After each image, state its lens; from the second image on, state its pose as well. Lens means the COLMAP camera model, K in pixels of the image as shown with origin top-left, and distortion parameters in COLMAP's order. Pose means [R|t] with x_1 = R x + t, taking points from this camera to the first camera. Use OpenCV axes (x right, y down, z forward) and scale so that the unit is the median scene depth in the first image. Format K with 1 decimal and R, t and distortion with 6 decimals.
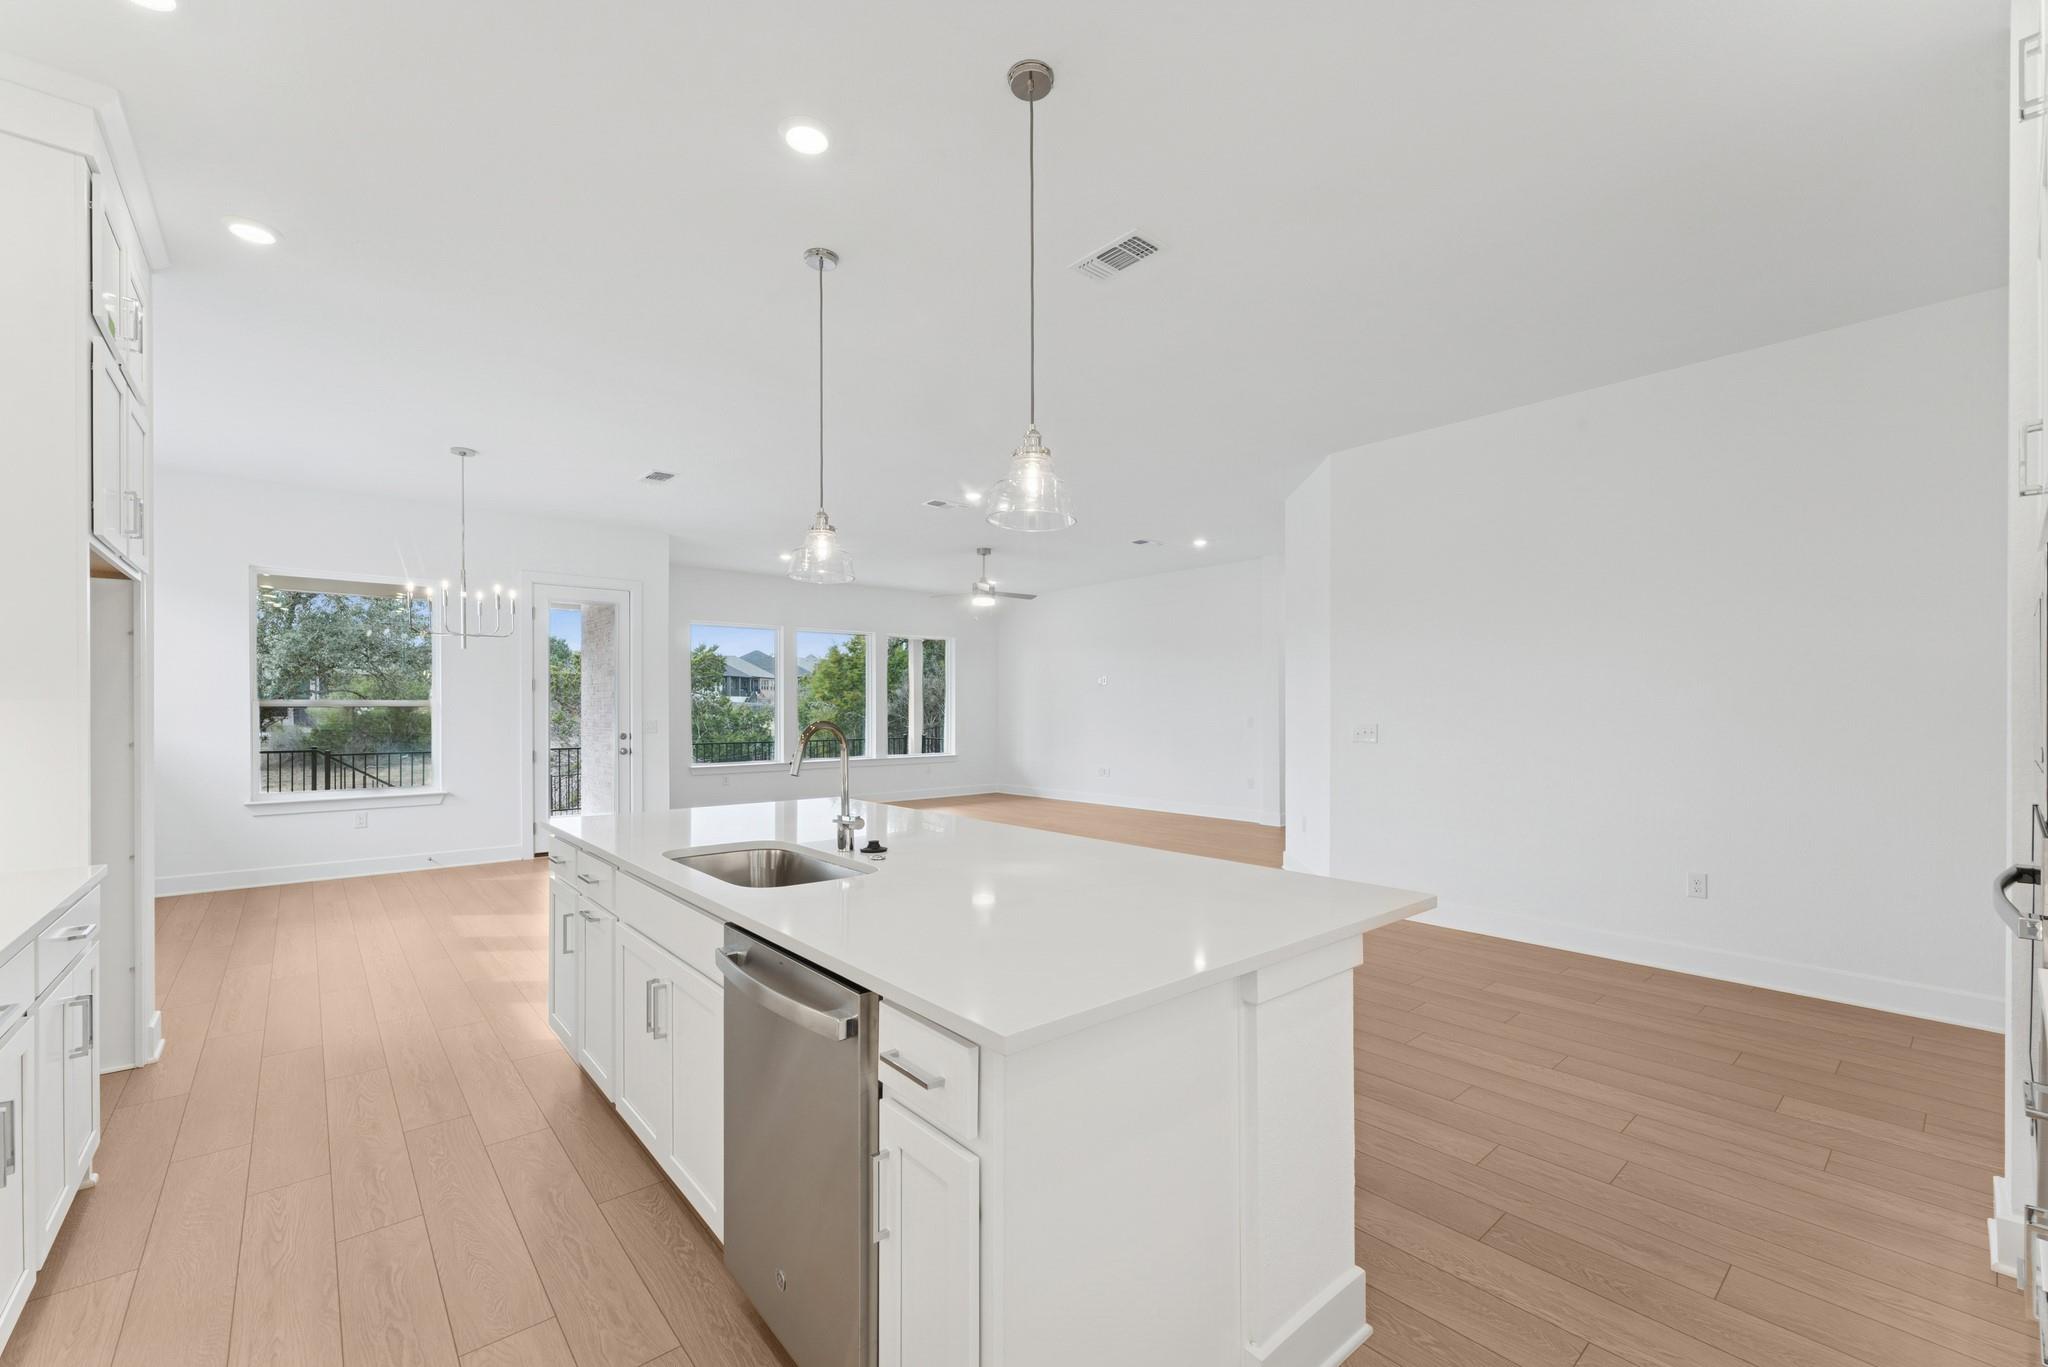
lens RADIAL K [[835.5, 0, 1027.1], [0, 835.5, 699.0], [0, 0, 1]] dist [-0.014652, 0.000436]
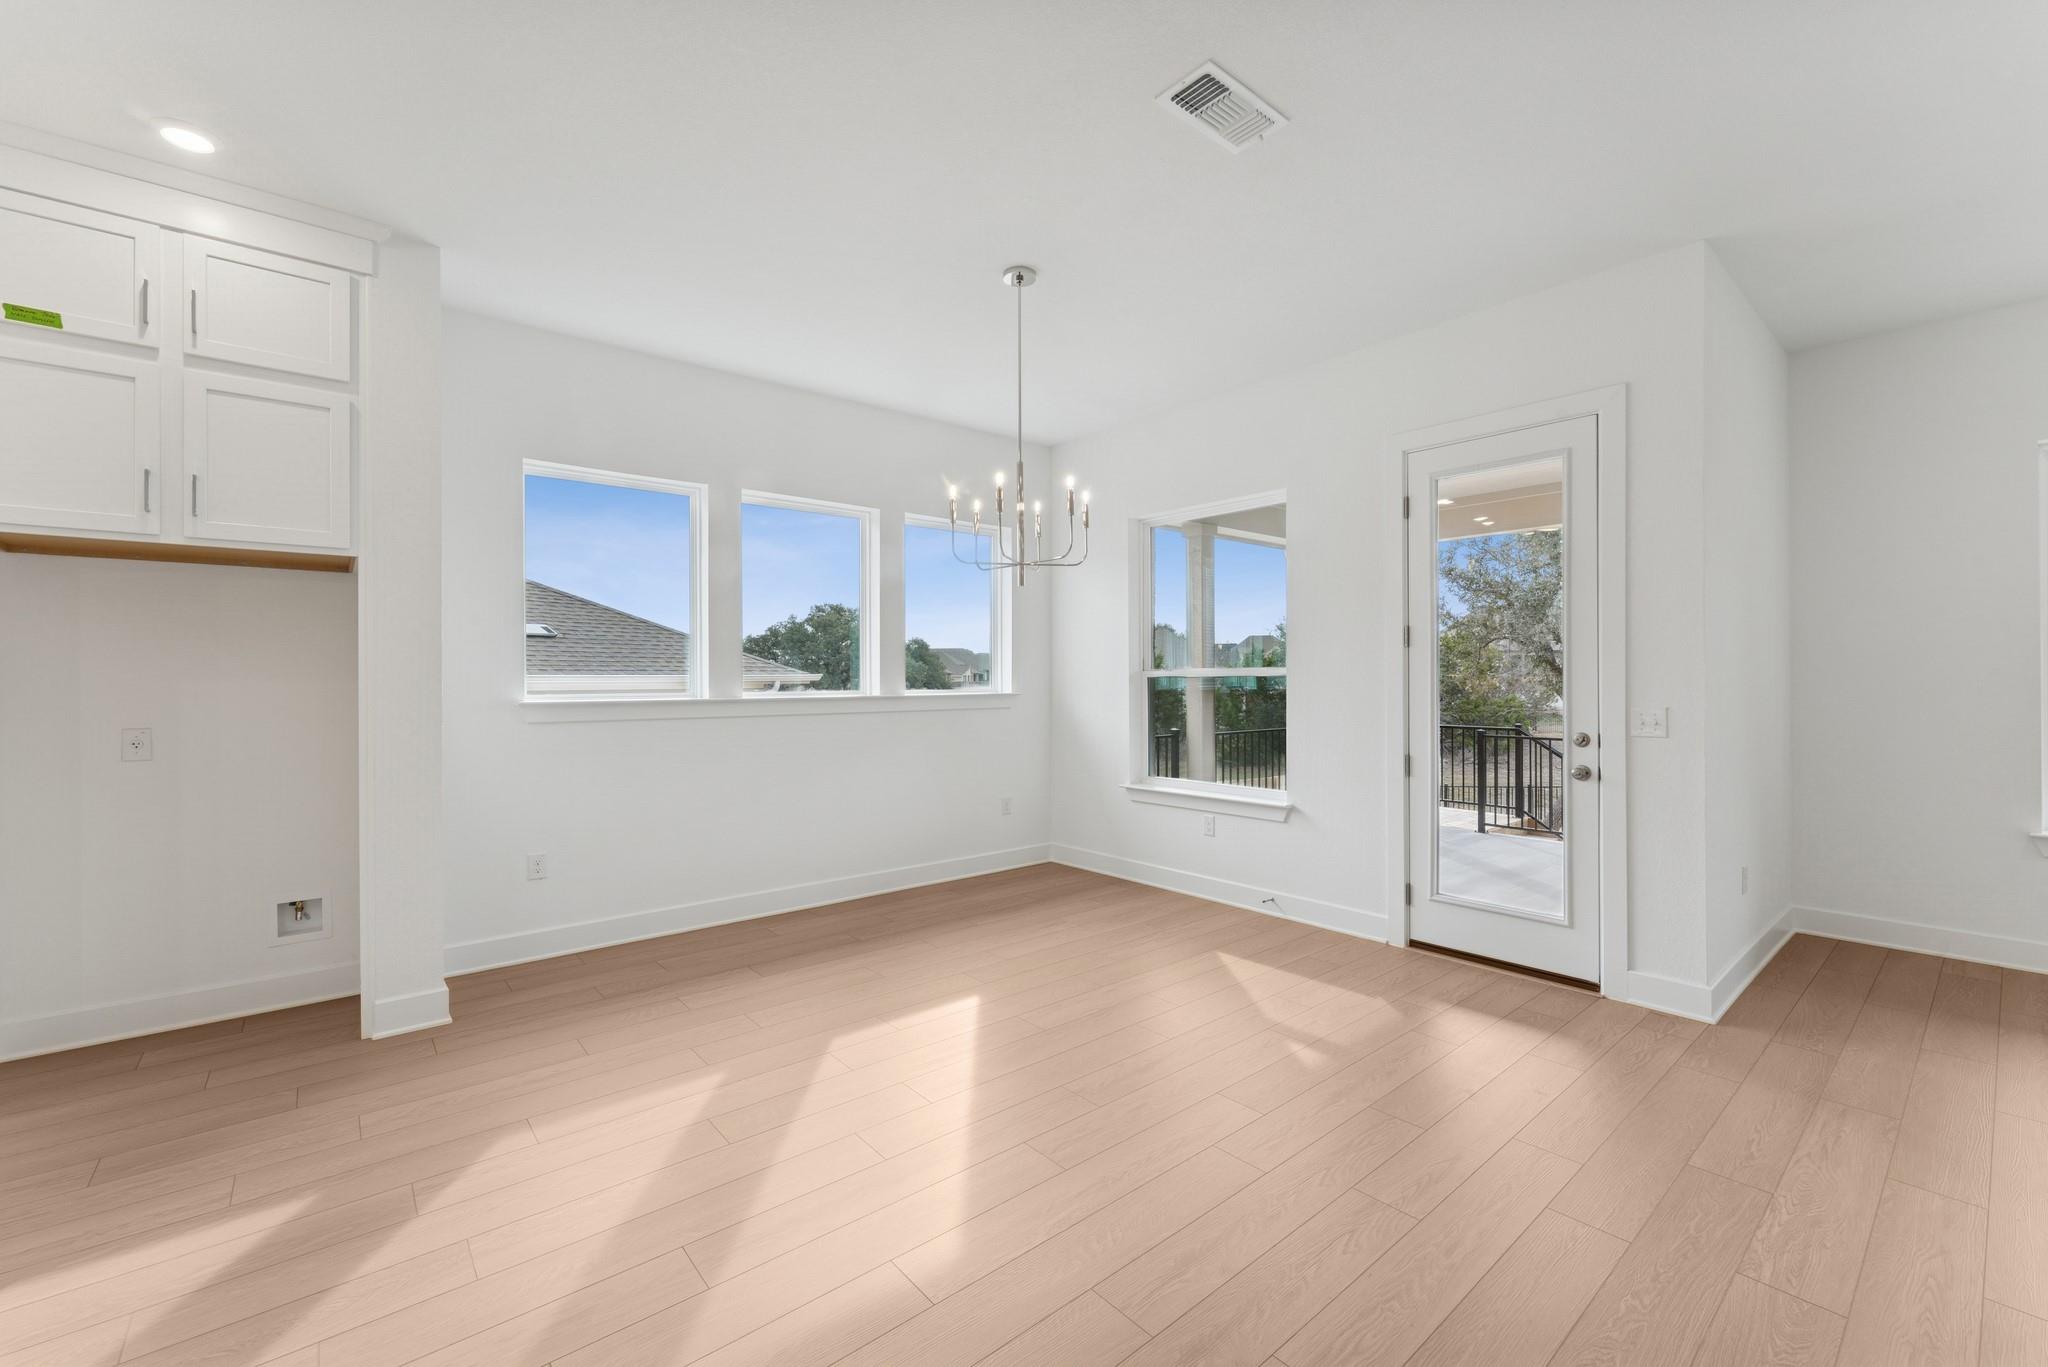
lens RADIAL K [[835.5, 0, 1017.0], [0, 835.5, 668.6], [0, 0, 1]] dist [-0.014652, 0.000436]
pose [[-0.016062, -0.013019, -0.999786, -0.031934], [0.014036, 0.999814, -0.013244, 0.008969], [0.999772, -0.014245, -0.015876, 0.796366]]
